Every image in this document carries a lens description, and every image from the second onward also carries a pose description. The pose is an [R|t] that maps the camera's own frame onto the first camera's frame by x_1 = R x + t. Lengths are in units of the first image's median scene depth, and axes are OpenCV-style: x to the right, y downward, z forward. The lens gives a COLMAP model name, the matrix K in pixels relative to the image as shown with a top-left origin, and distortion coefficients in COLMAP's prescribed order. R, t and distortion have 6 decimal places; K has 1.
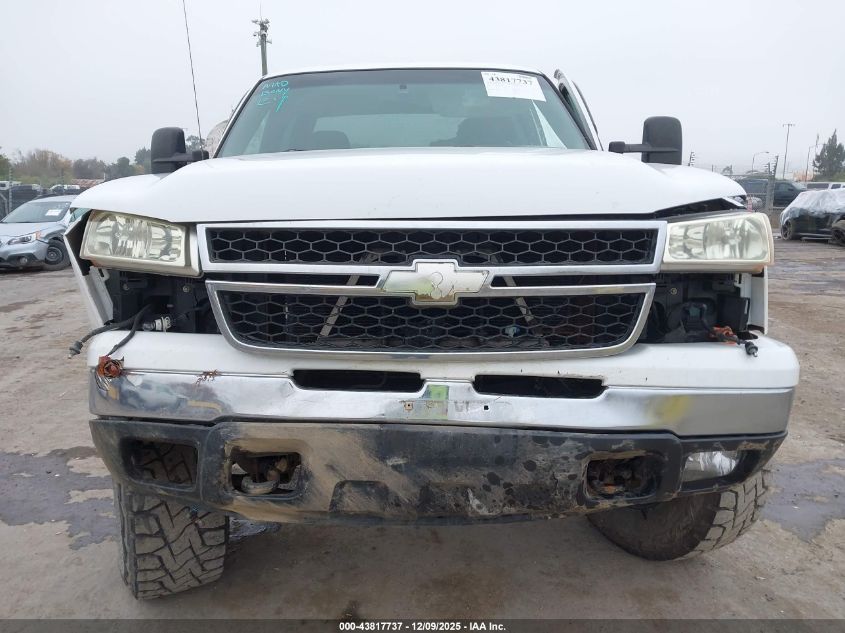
lens RADIAL K [[643.7, 0, 451.4], [0, 643.7, 293.9], [0, 0, 1]] dist [0.150345, -0.253148]
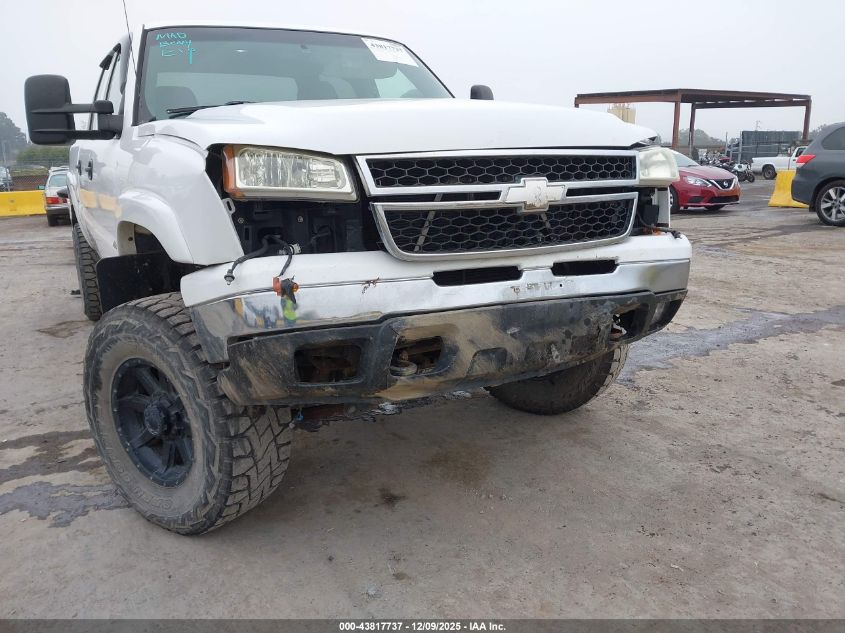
lens RADIAL K [[649.8, 0, 422.5], [0, 649.8, 316.5], [0, 0, 1]] dist [0.067342, -0.075854]
pose [[0.884798, -0.123929, 0.449193, -0.853530], [0.095162, 0.991726, 0.086163, 0.092291], [-0.456154, -0.033491, 0.889270, -0.123426]]
